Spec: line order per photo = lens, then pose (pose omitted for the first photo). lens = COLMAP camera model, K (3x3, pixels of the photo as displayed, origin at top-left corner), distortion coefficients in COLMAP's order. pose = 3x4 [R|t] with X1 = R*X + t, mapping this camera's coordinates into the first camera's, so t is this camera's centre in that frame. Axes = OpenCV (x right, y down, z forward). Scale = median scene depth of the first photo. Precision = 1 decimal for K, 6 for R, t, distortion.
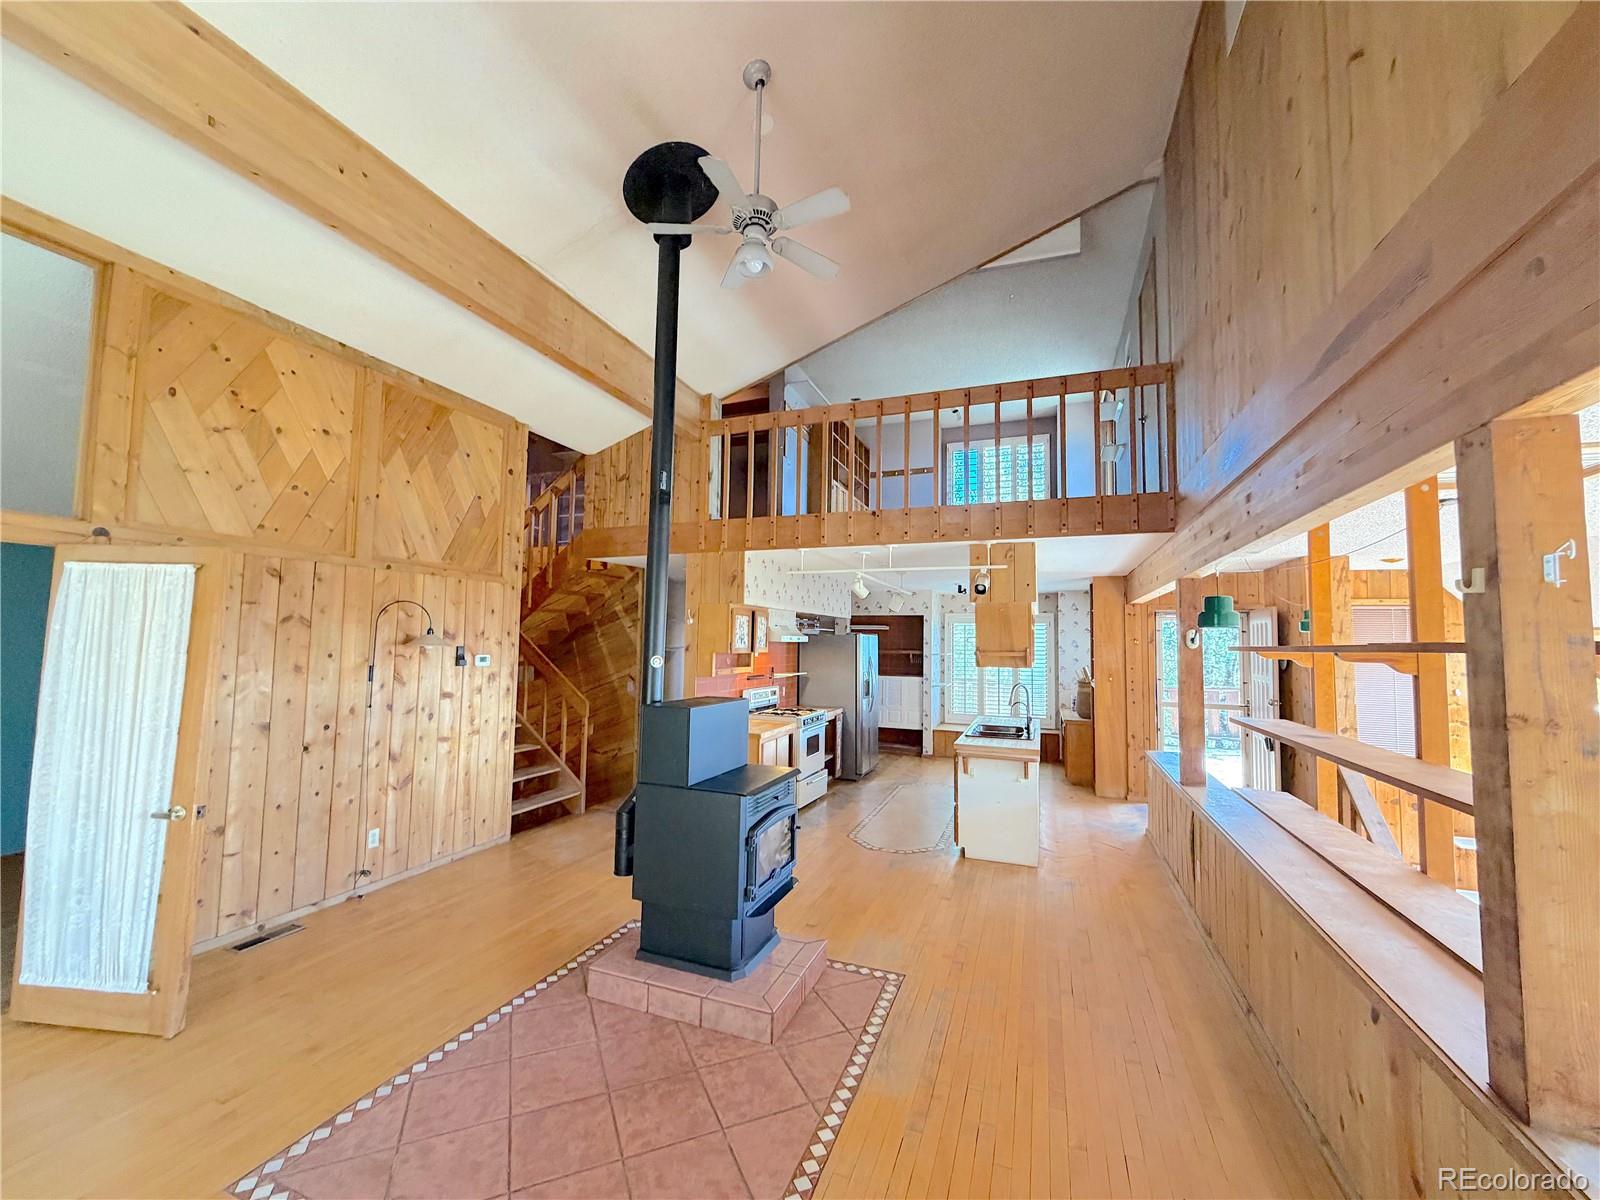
lens RADIAL K [[637.4, 0, 795.7], [0, 637.4, 601.0], [0, 0, 1]] dist [-0.001274, 0.000771]
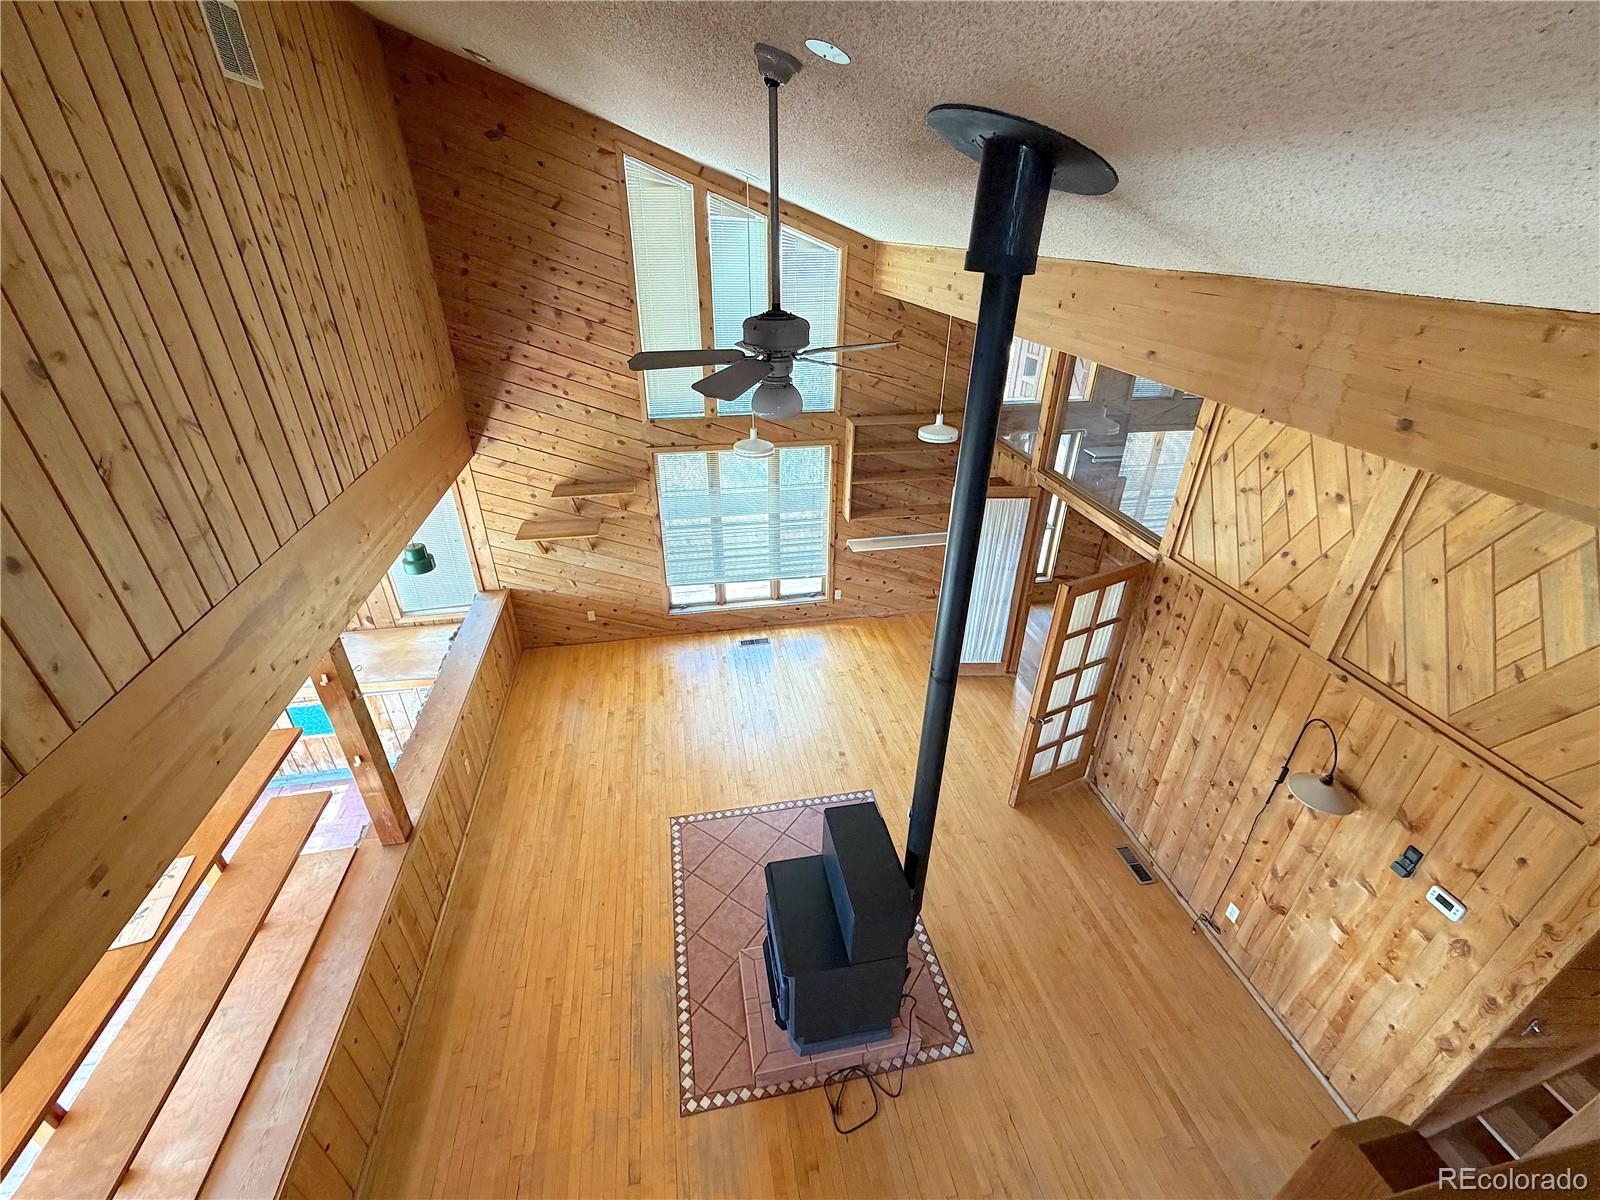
lens RADIAL K [[670.6, 0, 801.1], [0, 670.6, 601.1], [0, 0, 1]] dist [-0.000130, -0.000504]
pose [[-0.845070, 0.241615, -0.476947, 0.247100], [0.009489, 0.898701, 0.438459, -0.488959], [0.534571, 0.366003, -0.761758, 1.241199]]
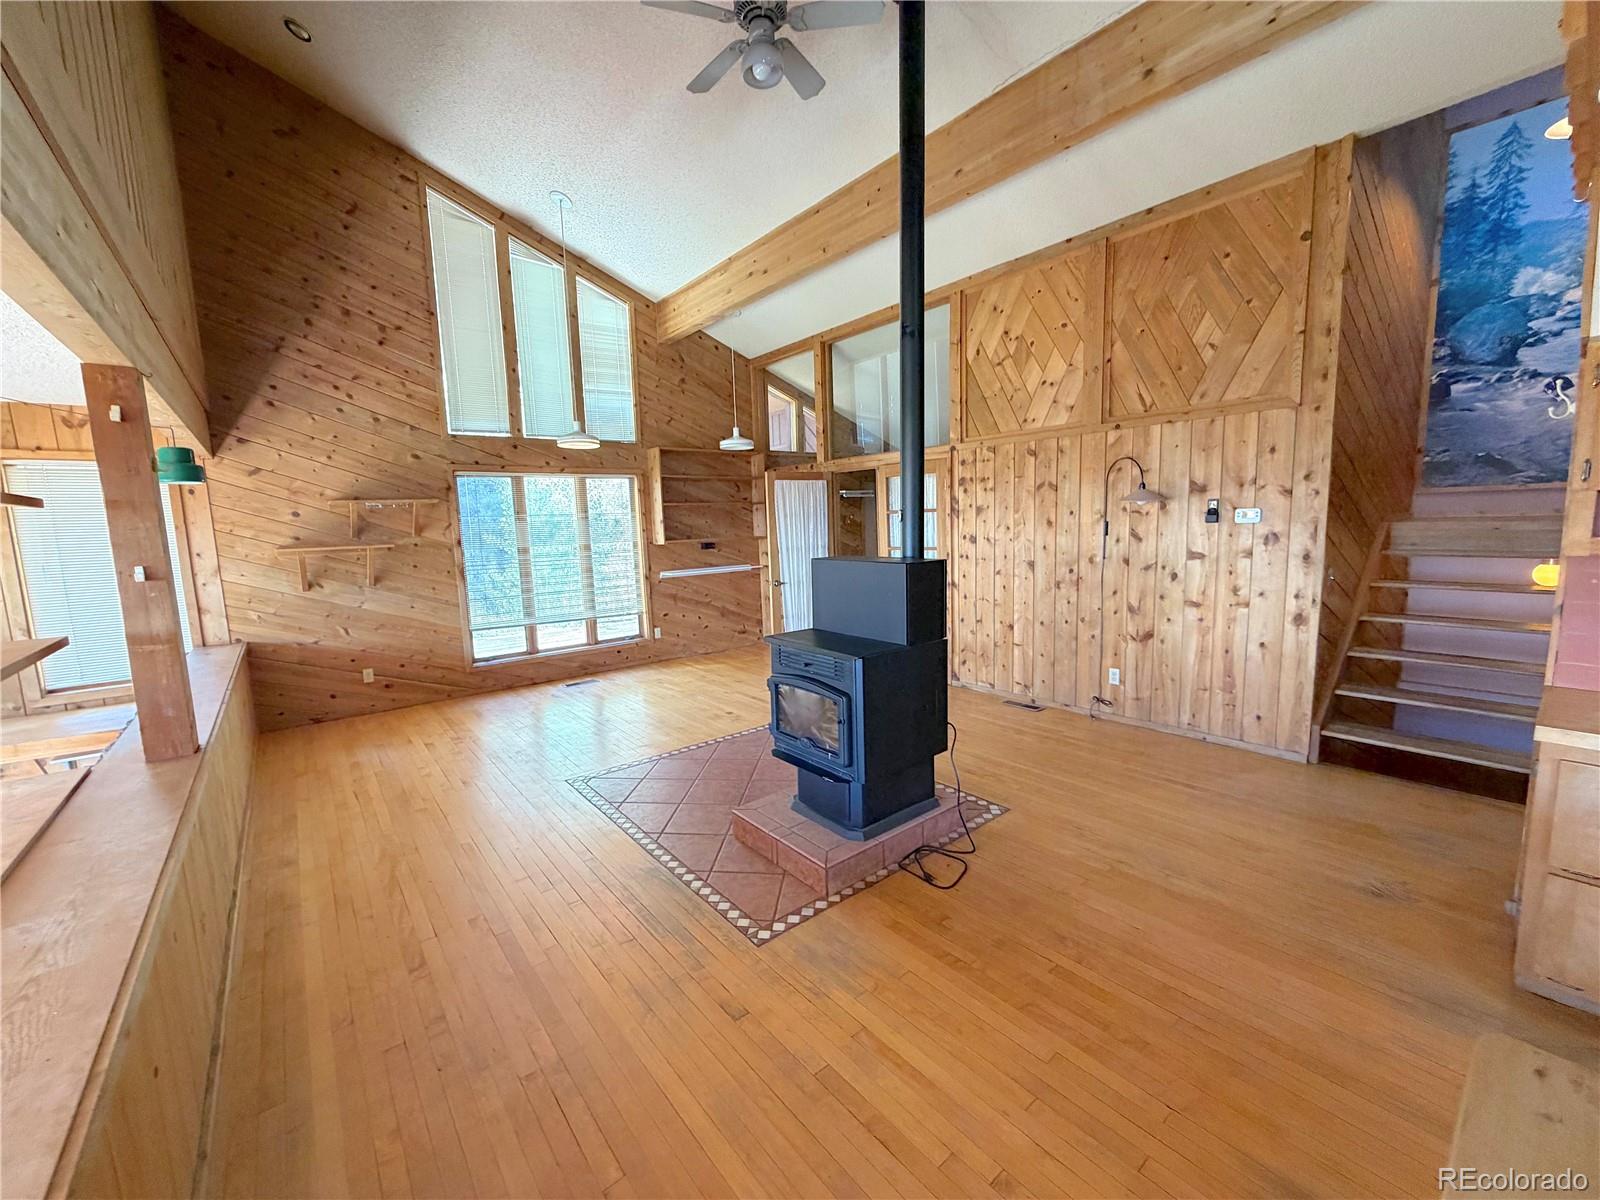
lens RADIAL K [[637.4, 0, 797.0], [0, 637.4, 600.8], [0, 0, 1]] dist [-0.001274, 0.000771]
pose [[-0.498785, 0.108157, -0.859951, 0.558714], [0.079582, 0.993707, 0.078821, 0.107552], [0.863064, -0.029122, -0.504253, 1.080815]]
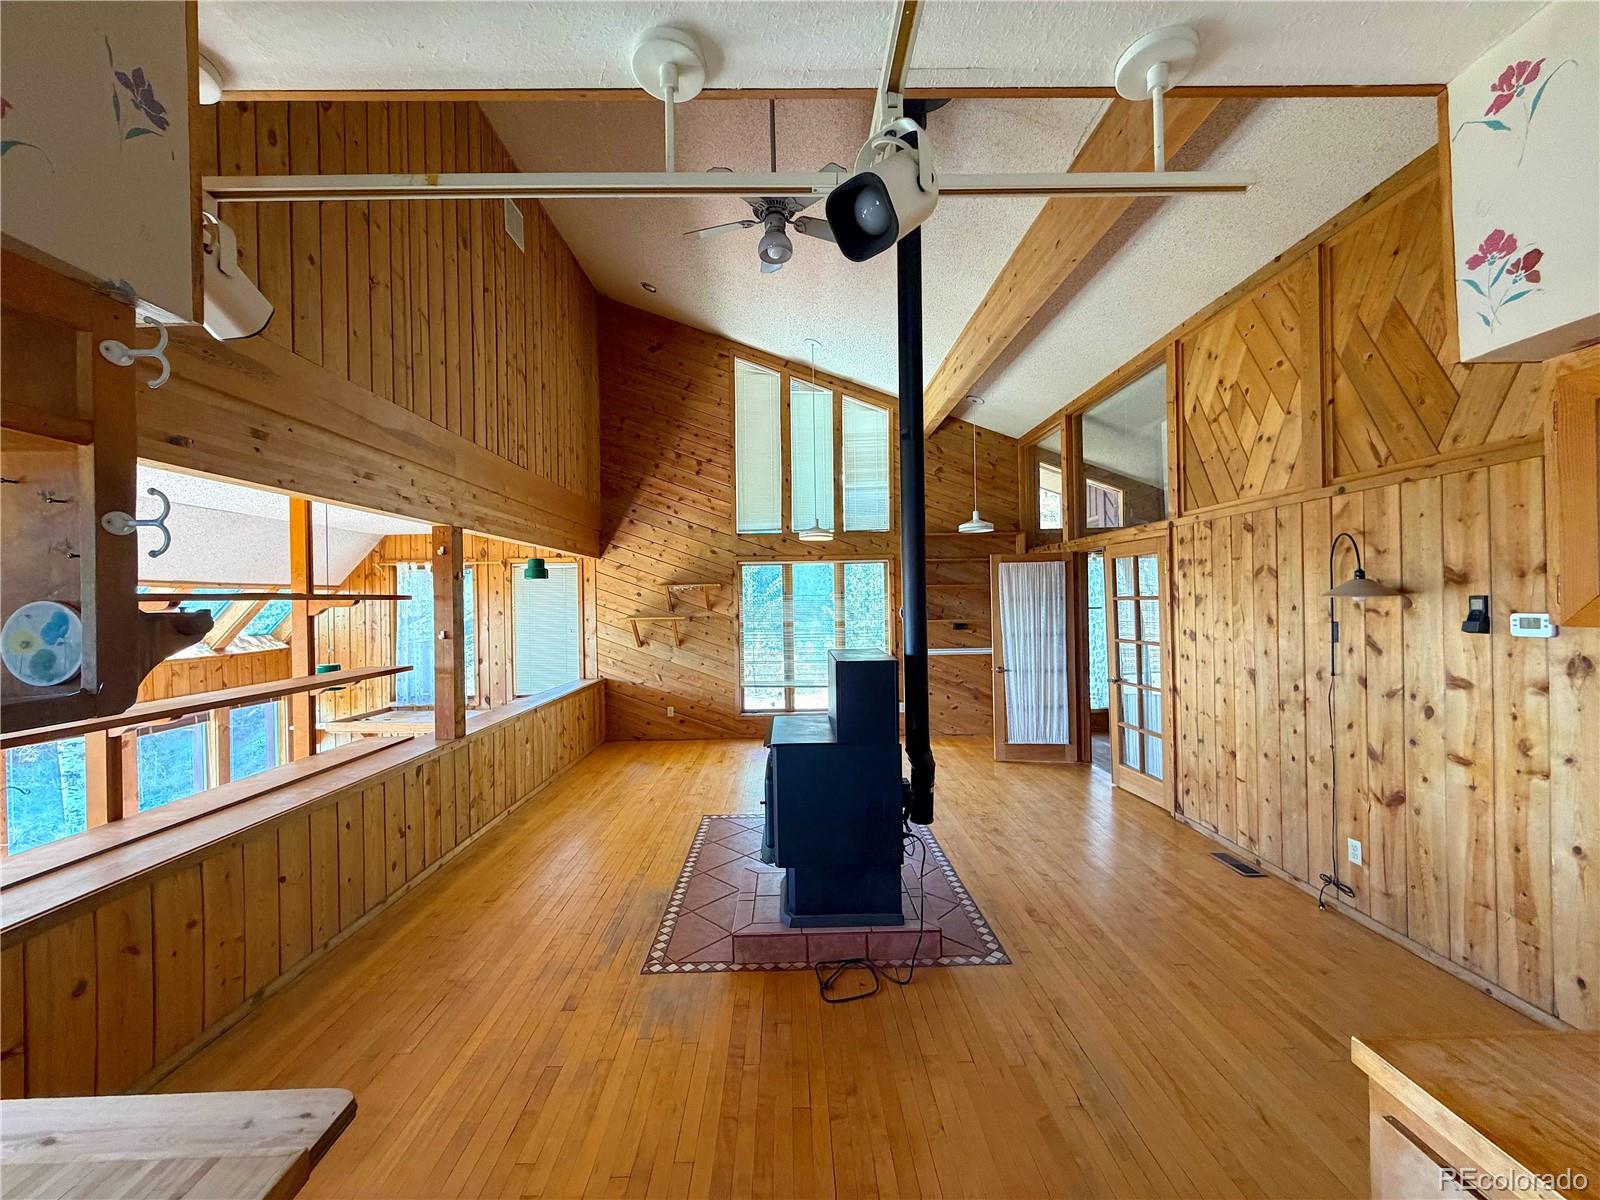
lens RADIAL K [[637.4, 0, 797.8], [0, 637.4, 601.6], [0, 0, 1]] dist [-0.001274, 0.000771]
pose [[-0.927515, -0.000388, -0.373786, 0.227474], [0.025373, 0.997628, -0.063995, 0.108777], [0.372924, -0.068841, -0.925305, 1.462384]]
